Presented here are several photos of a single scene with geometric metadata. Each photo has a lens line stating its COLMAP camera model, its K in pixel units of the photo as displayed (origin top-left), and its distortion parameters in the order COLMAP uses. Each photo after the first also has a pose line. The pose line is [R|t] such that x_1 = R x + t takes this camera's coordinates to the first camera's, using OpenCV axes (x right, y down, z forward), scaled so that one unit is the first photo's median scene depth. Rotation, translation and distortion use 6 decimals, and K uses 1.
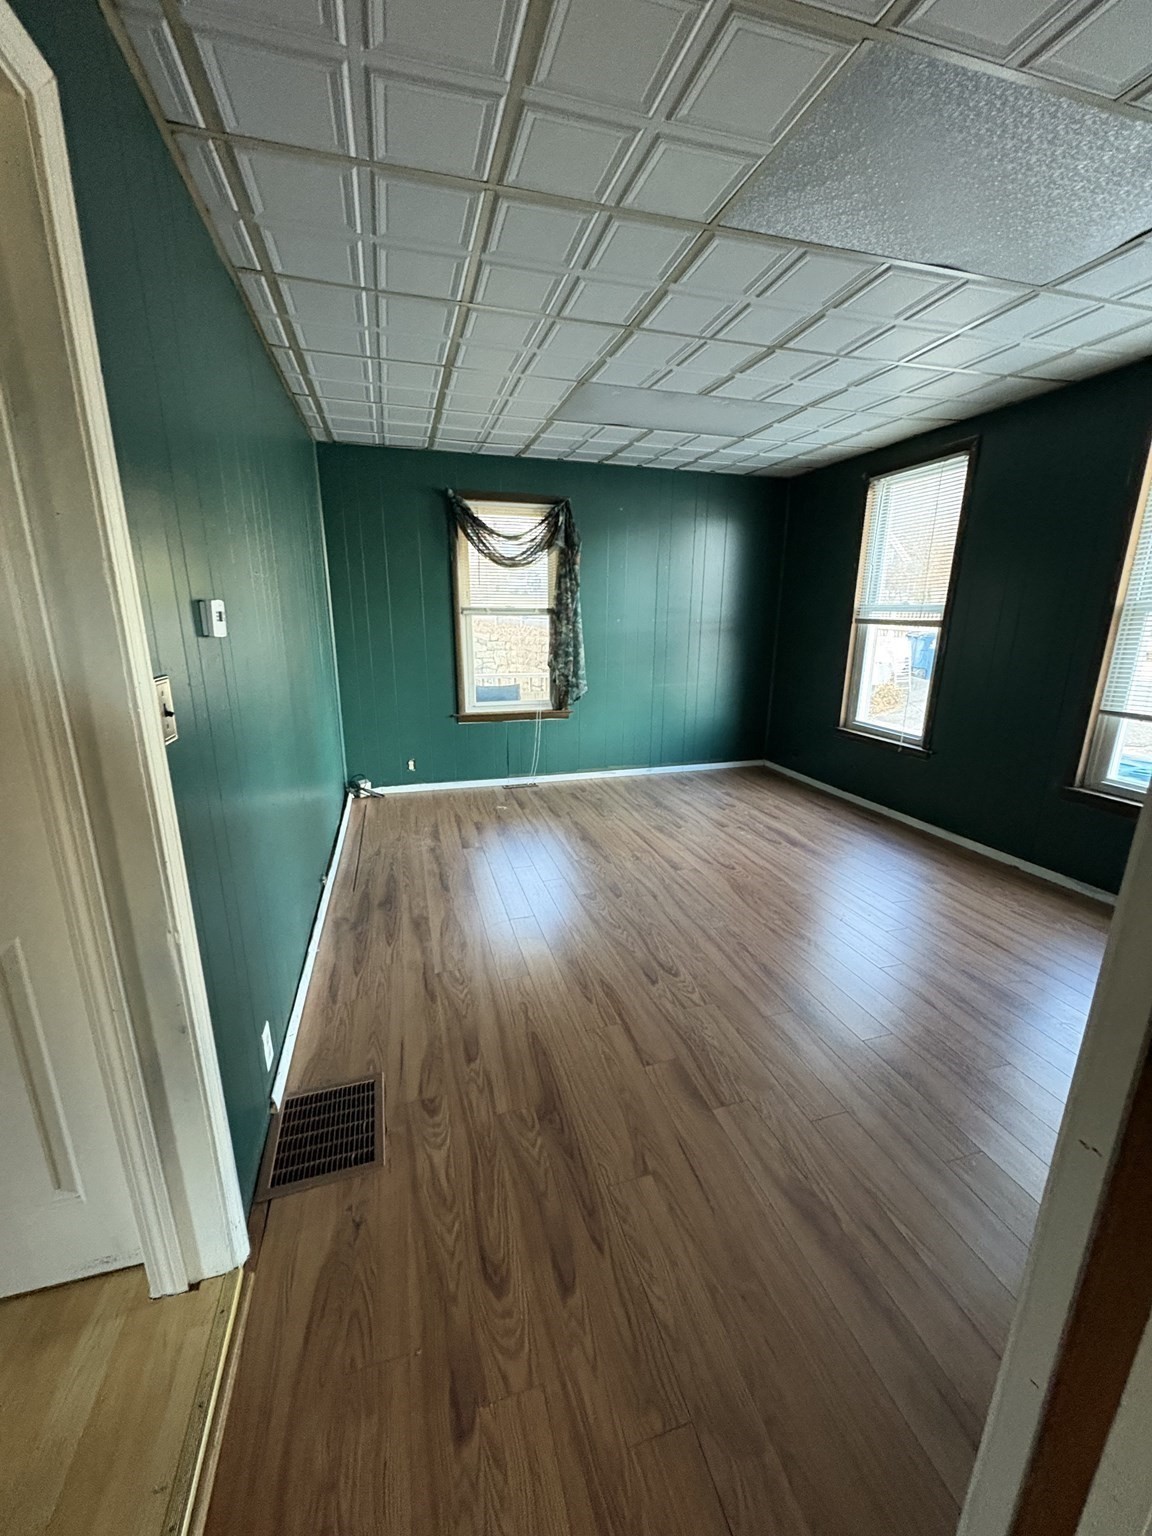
lens RADIAL K [[609.3, 0, 575.0], [0, 609.3, 770.1], [0, 0, 1]] dist [0.000280, -0.000100]
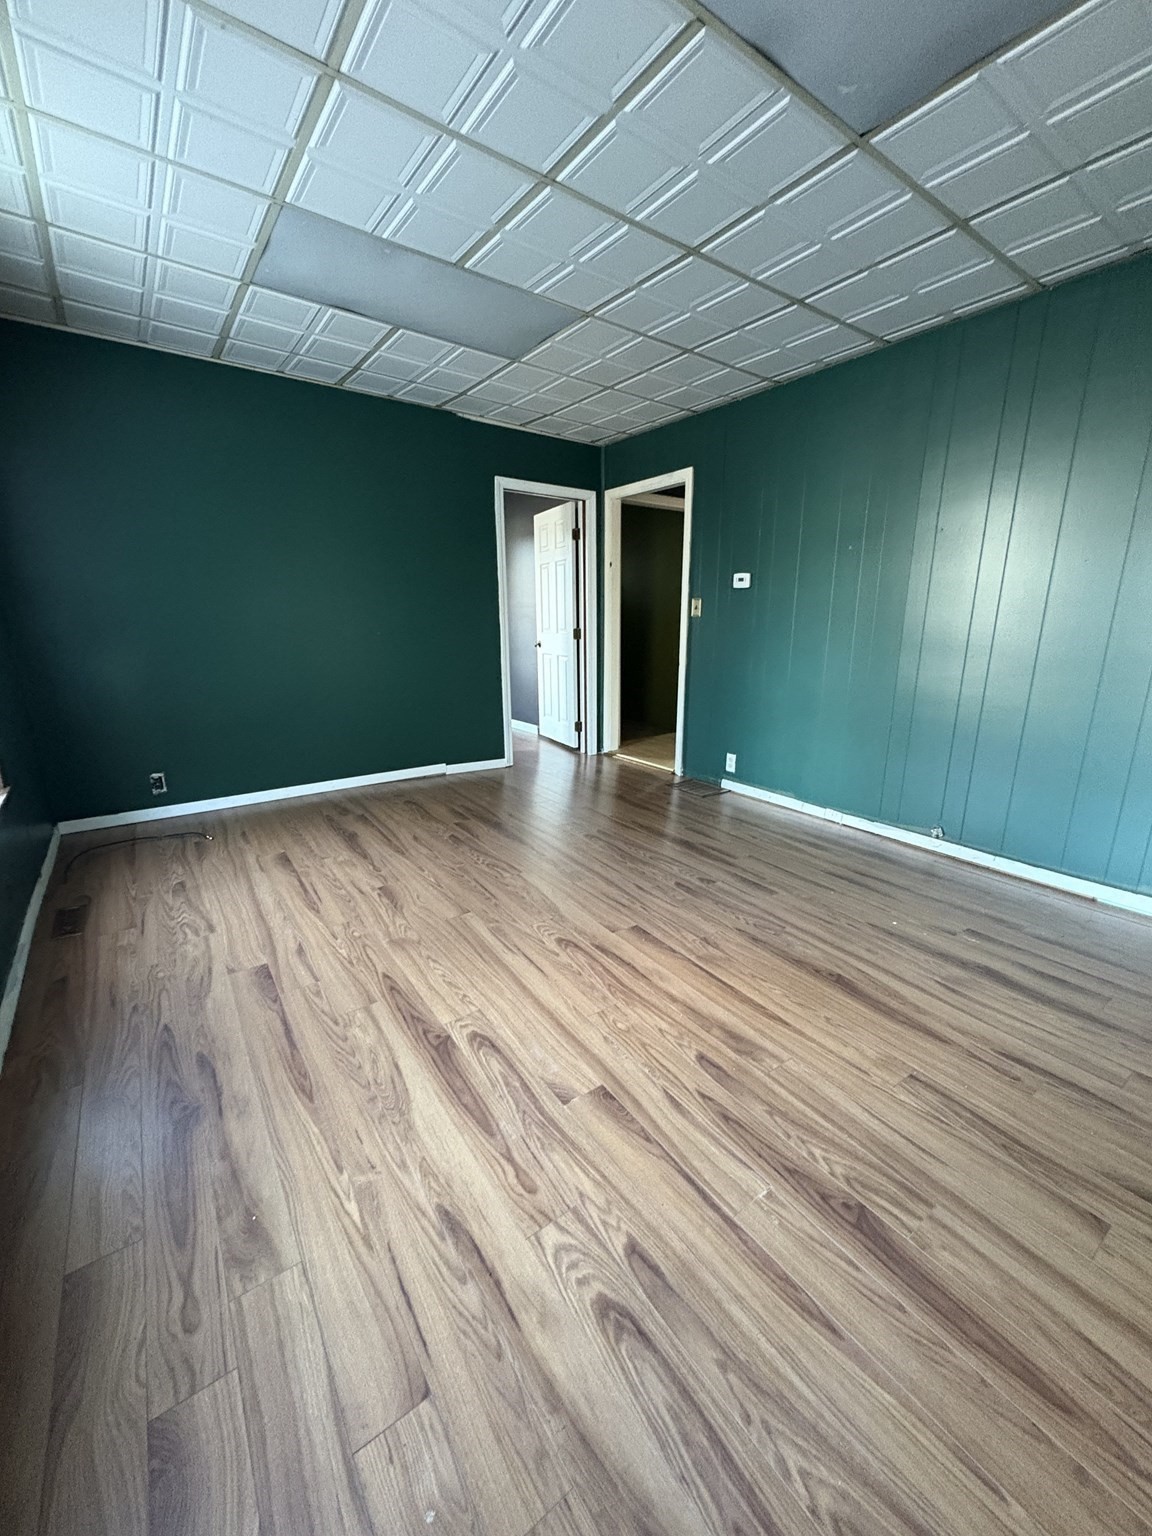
lens RADIAL K [[609.3, 0, 577.2], [0, 609.3, 768.8], [0, 0, 1]] dist [0.000280, -0.000100]
pose [[-0.942833, 0.077233, -0.324193, 0.379643], [-0.090878, 0.876329, 0.473063, -0.269099], [0.320636, 0.475481, -0.819213, 1.255555]]
